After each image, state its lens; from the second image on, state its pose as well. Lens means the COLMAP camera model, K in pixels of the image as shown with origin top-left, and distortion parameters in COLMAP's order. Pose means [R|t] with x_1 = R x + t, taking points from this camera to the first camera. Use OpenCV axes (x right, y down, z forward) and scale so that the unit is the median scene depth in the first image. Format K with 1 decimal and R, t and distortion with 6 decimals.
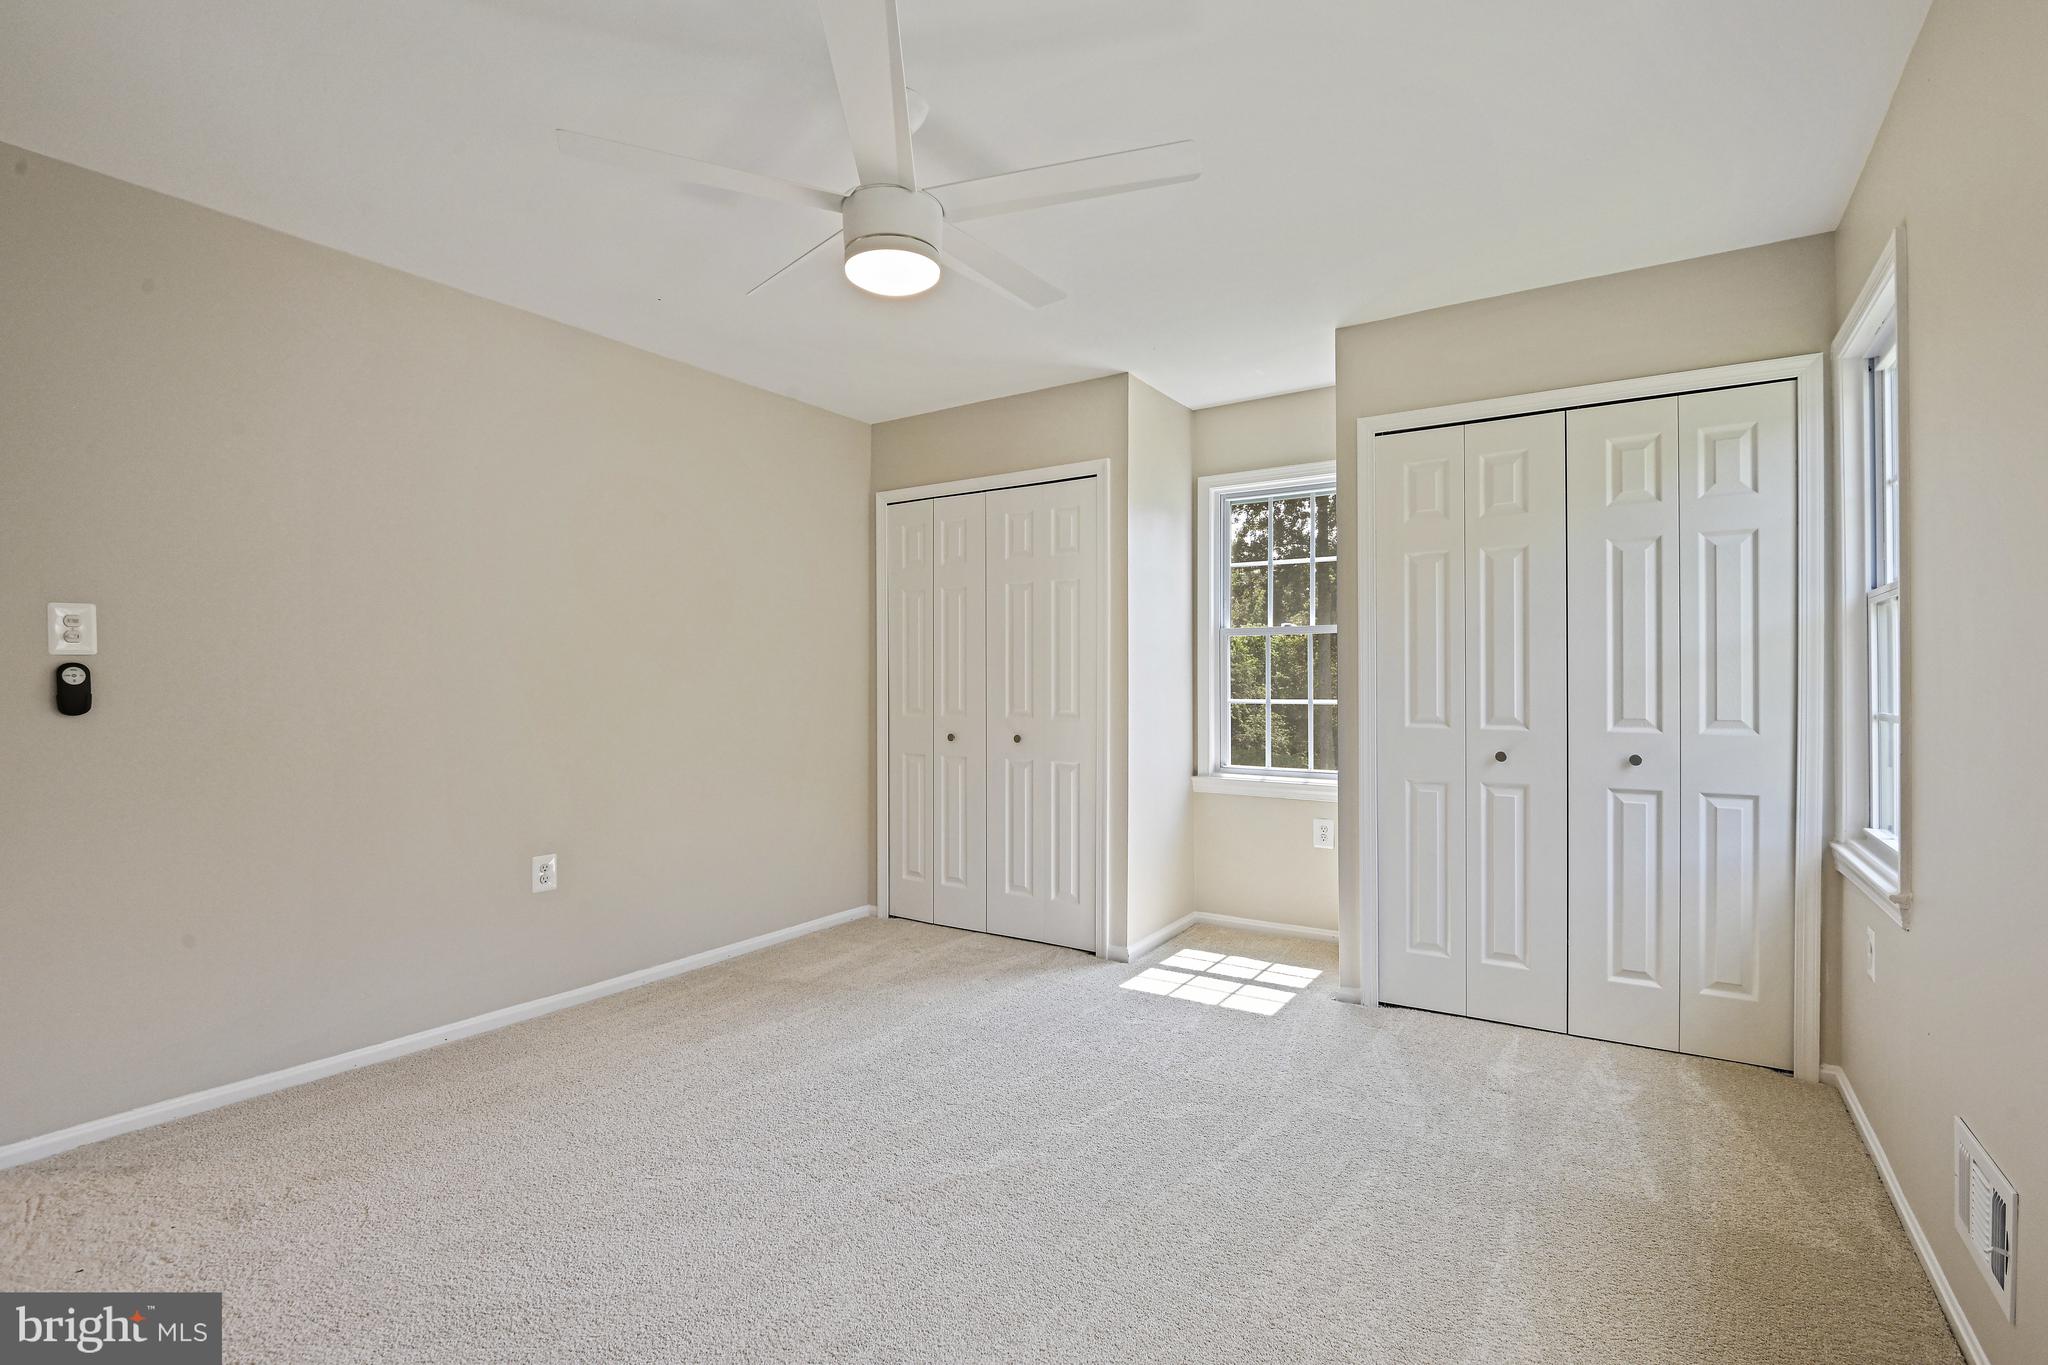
lens RADIAL K [[951.6, 0, 1031.7], [0, 951.6, 685.4], [0, 0, 1]] dist [-0.021123, 0.000921]
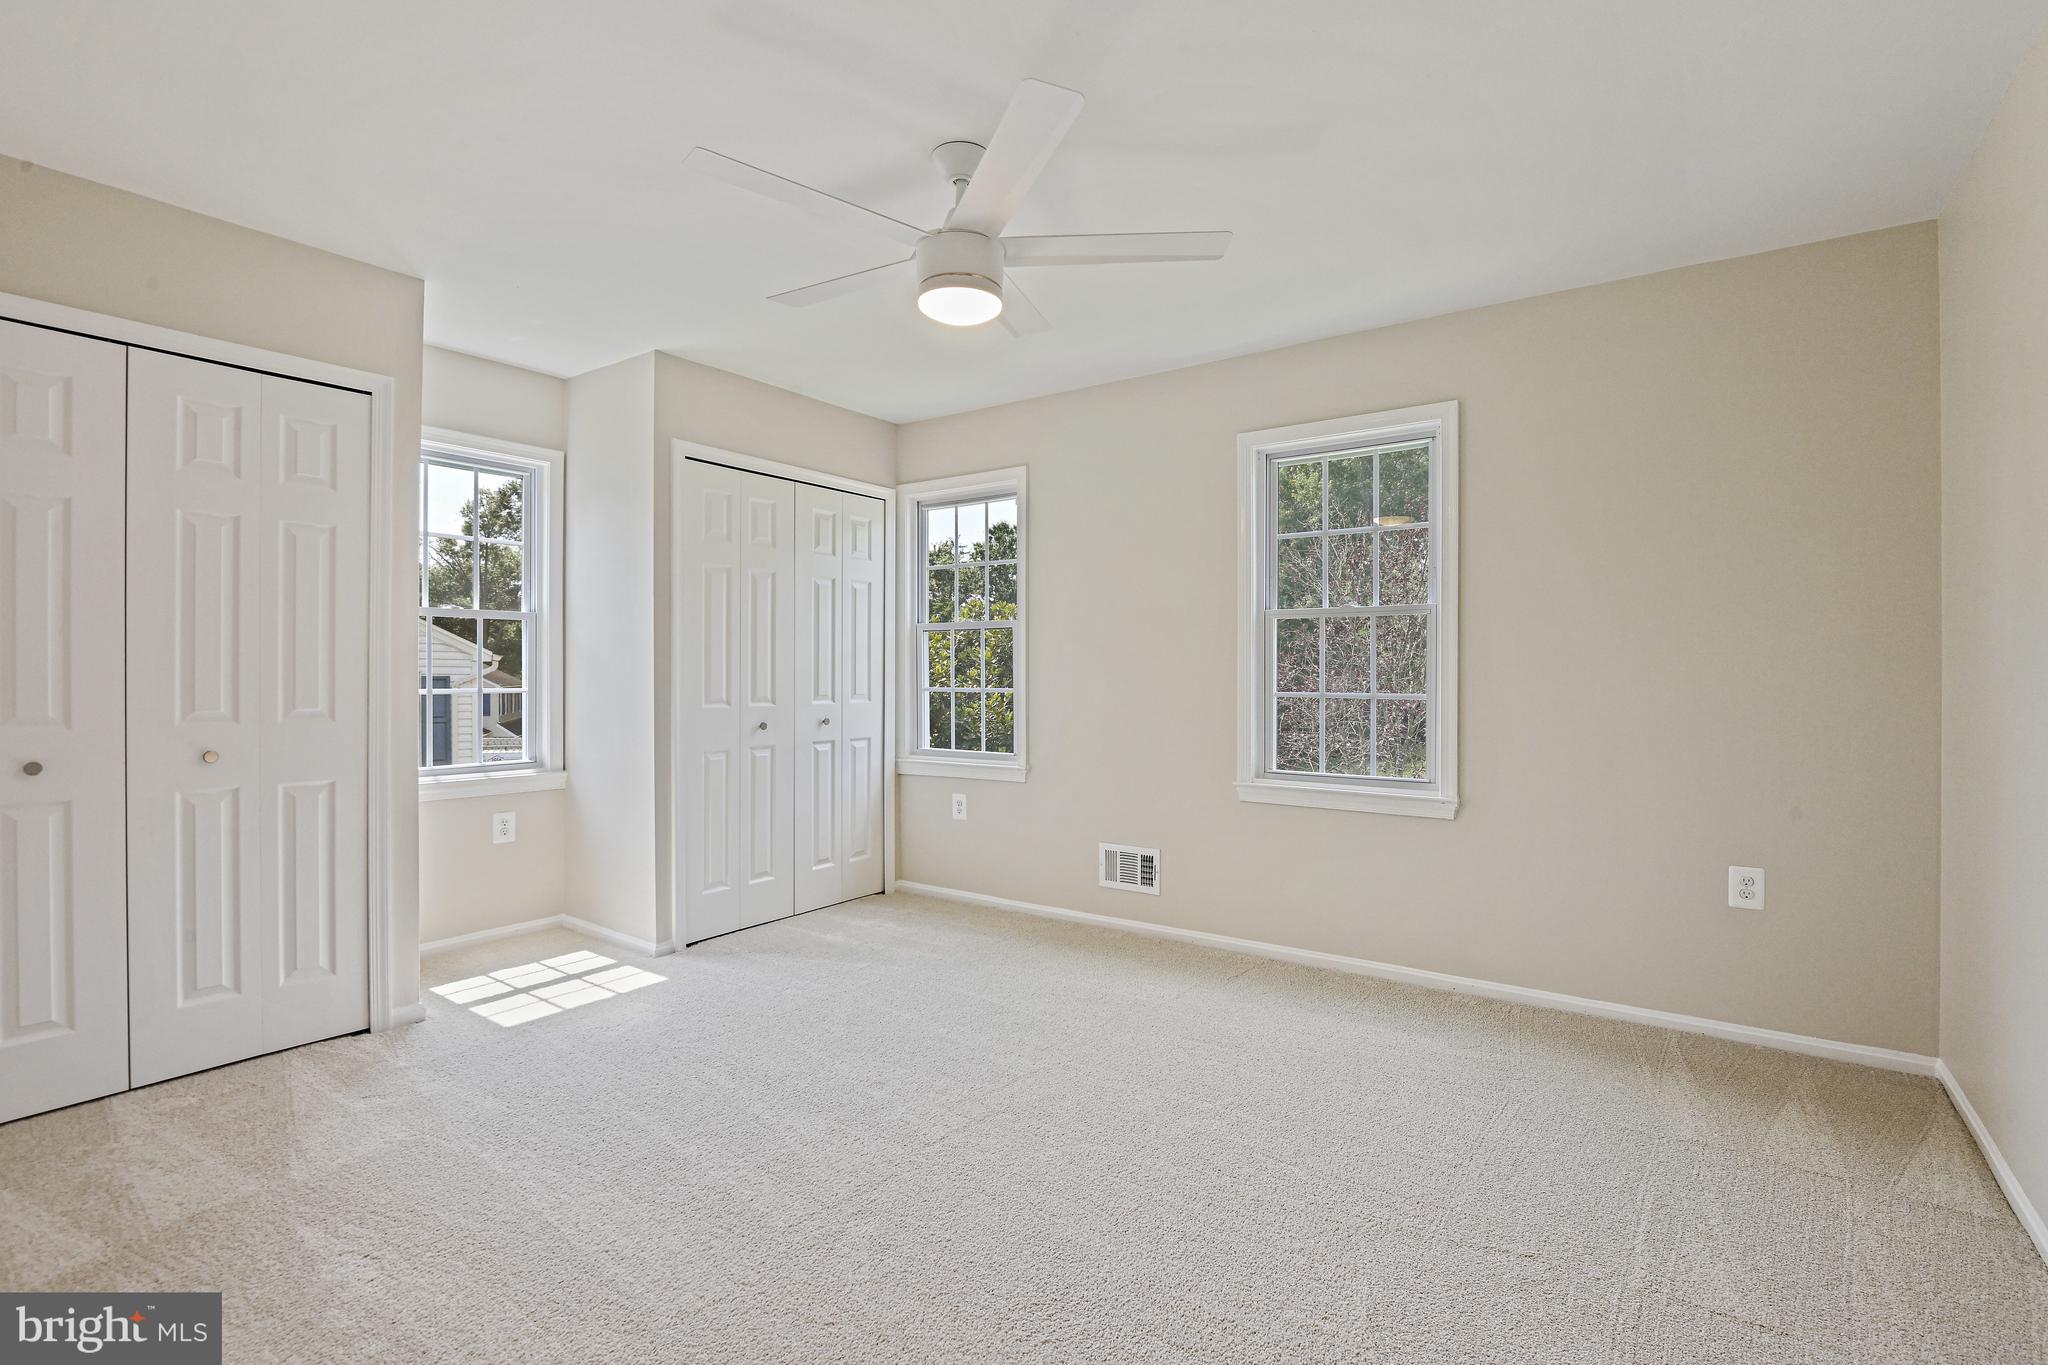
lens RADIAL K [[951.6, 0, 1034.5], [0, 951.6, 674.5], [0, 0, 1]] dist [-0.021123, 0.000921]
pose [[0.026485, -0.001667, 0.999648, -0.794607], [-0.000733, 0.999998, 0.001687, -0.000467], [-0.999649, -0.000778, 0.026484, 0.544981]]
